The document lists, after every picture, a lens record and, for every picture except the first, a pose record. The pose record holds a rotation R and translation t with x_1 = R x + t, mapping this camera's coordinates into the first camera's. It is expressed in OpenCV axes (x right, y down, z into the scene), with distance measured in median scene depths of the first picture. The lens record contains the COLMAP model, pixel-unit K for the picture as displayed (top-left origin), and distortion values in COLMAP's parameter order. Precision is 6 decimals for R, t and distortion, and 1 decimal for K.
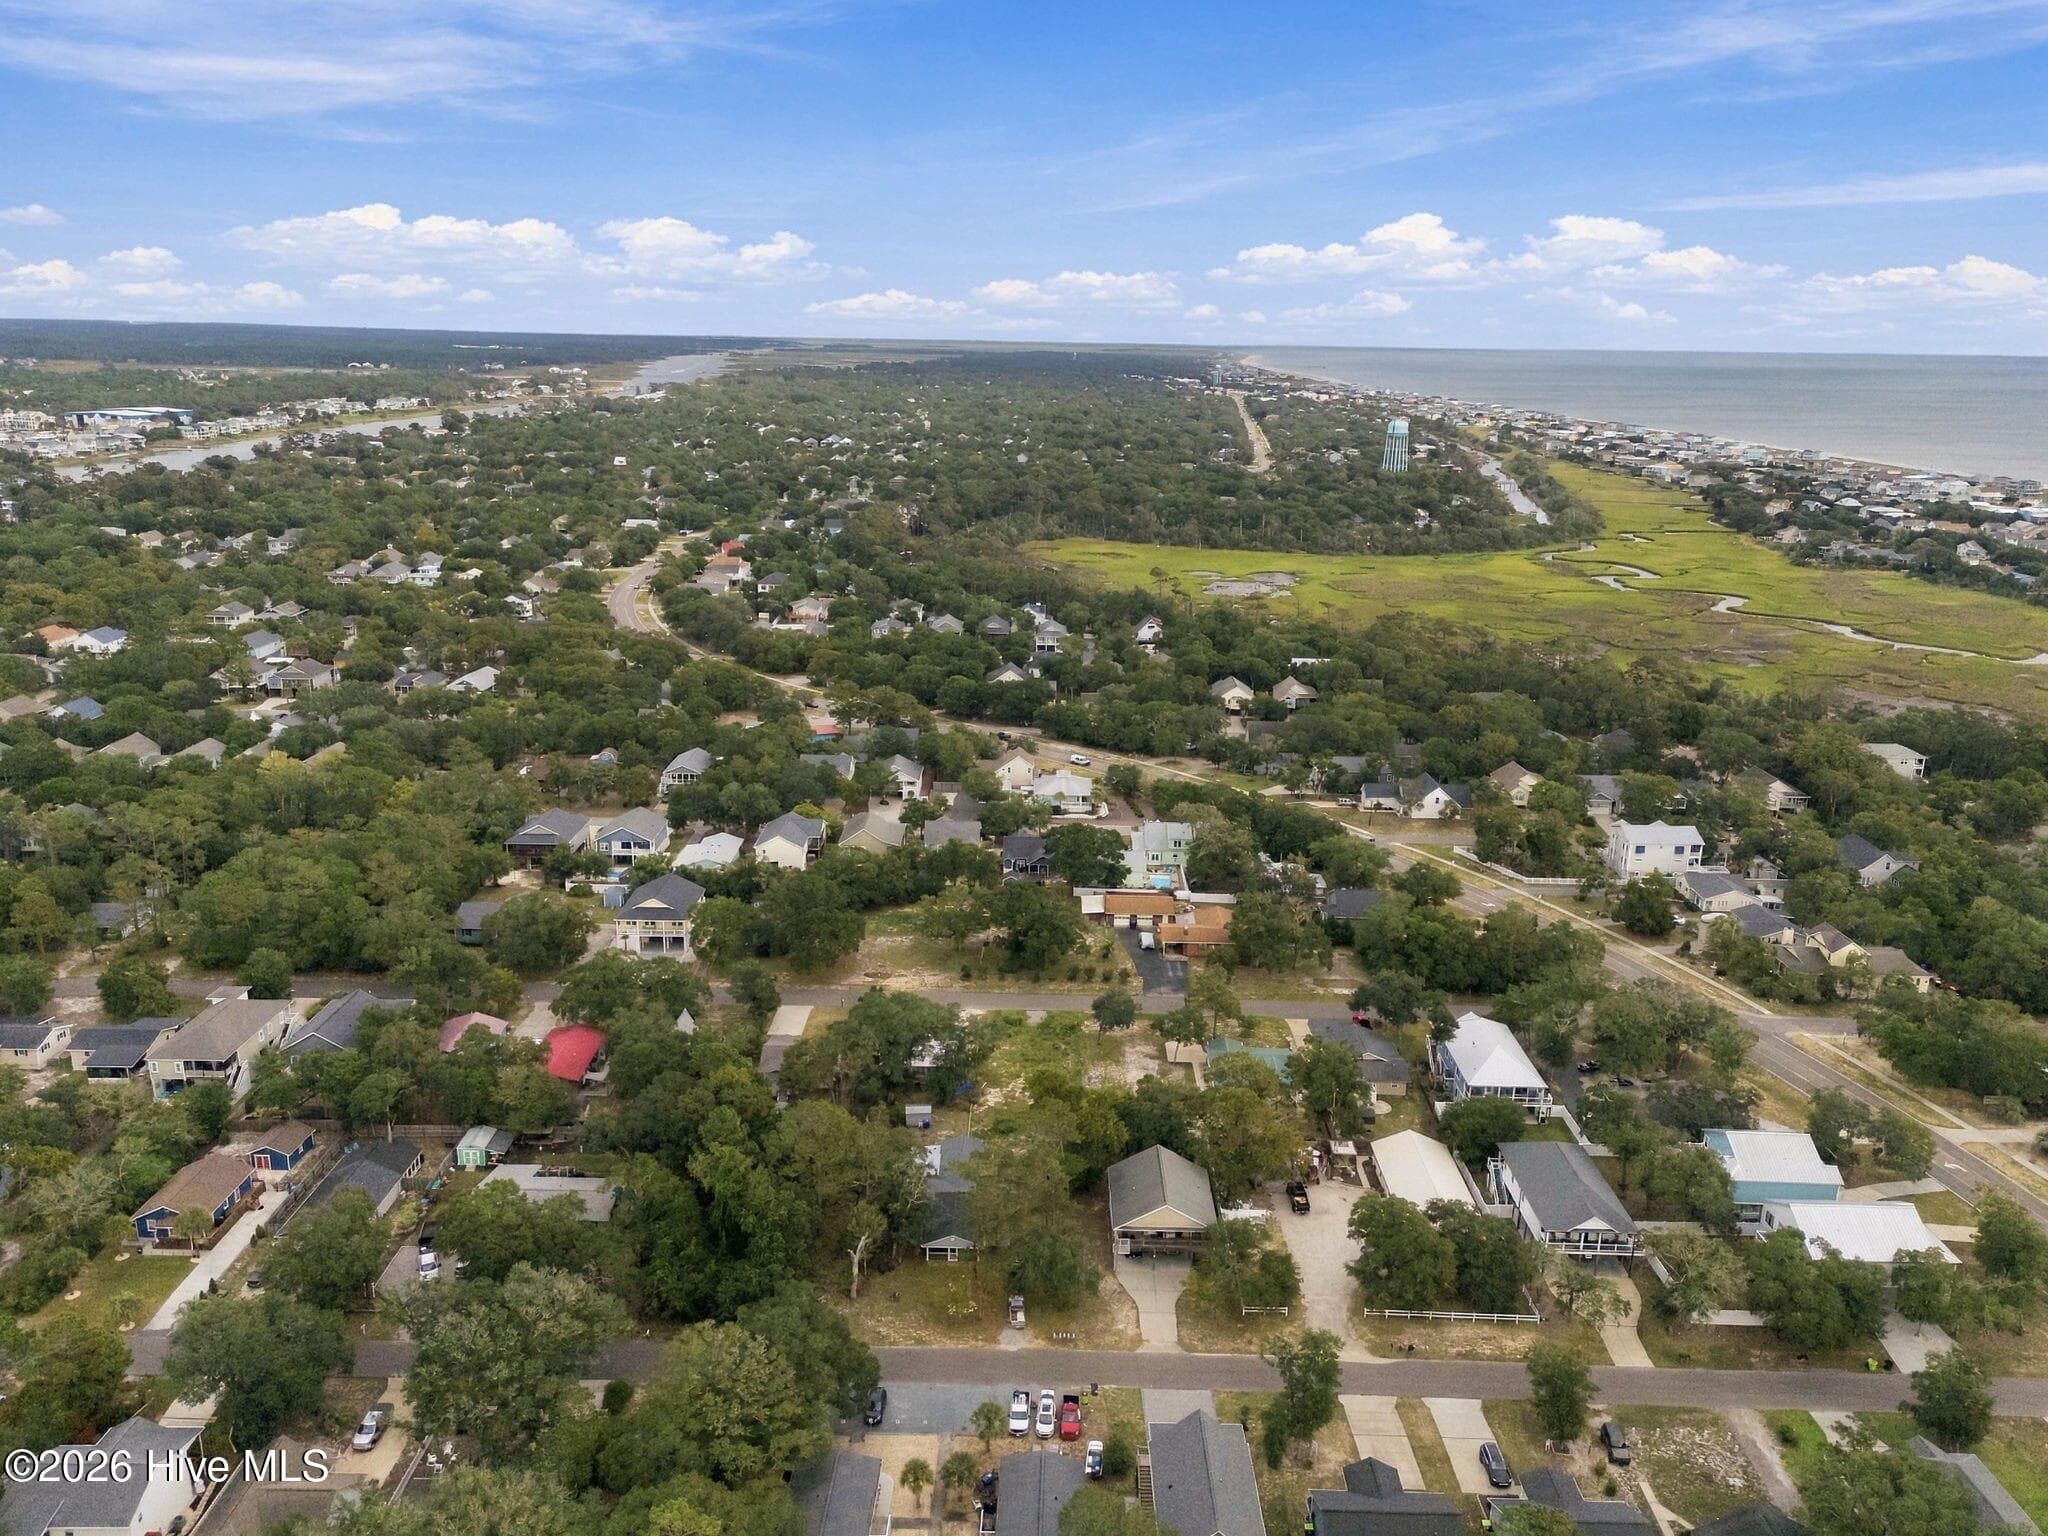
lens RADIAL K [[1447.5, 0, 1024.0], [0, 1447.5, 768.0], [0, 0, 1]] dist [0.031941, -0.023103]
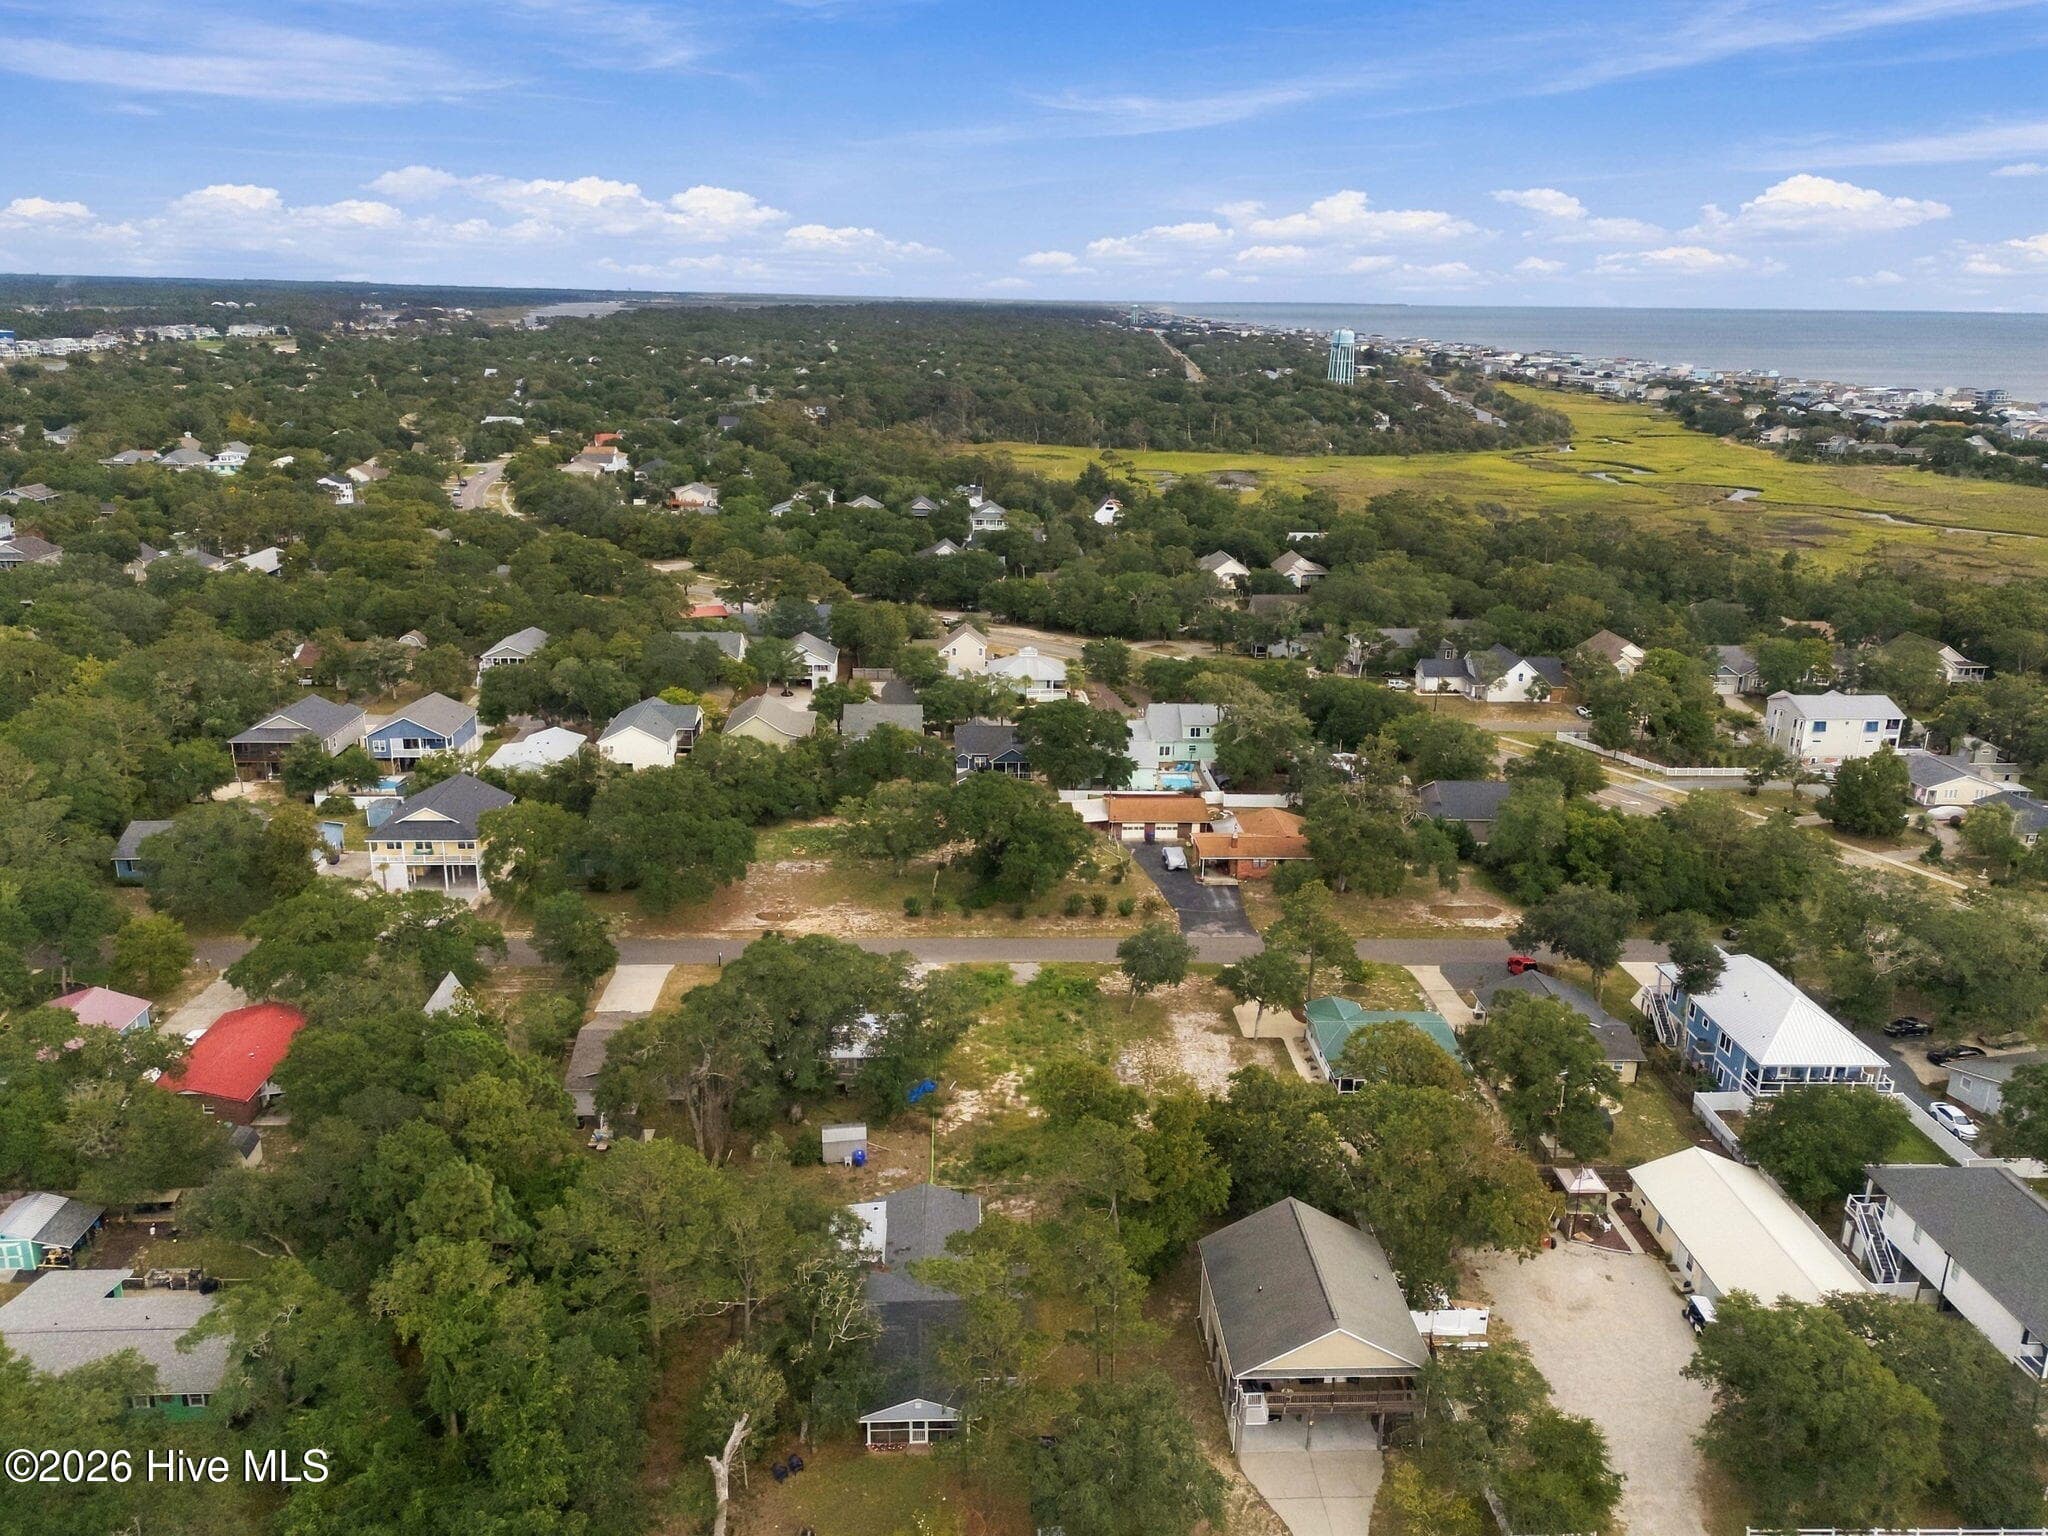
lens RADIAL K [[1447.5, 0, 1024.0], [0, 1447.5, 768.0], [0, 0, 1]] dist [0.031941, -0.023103]
pose [[0.998146, -0.017339, 0.058337, -0.022278], [0.015798, 0.999517, 0.026772, 0.051338], [-0.058773, -0.025801, 0.997938, 0.289289]]
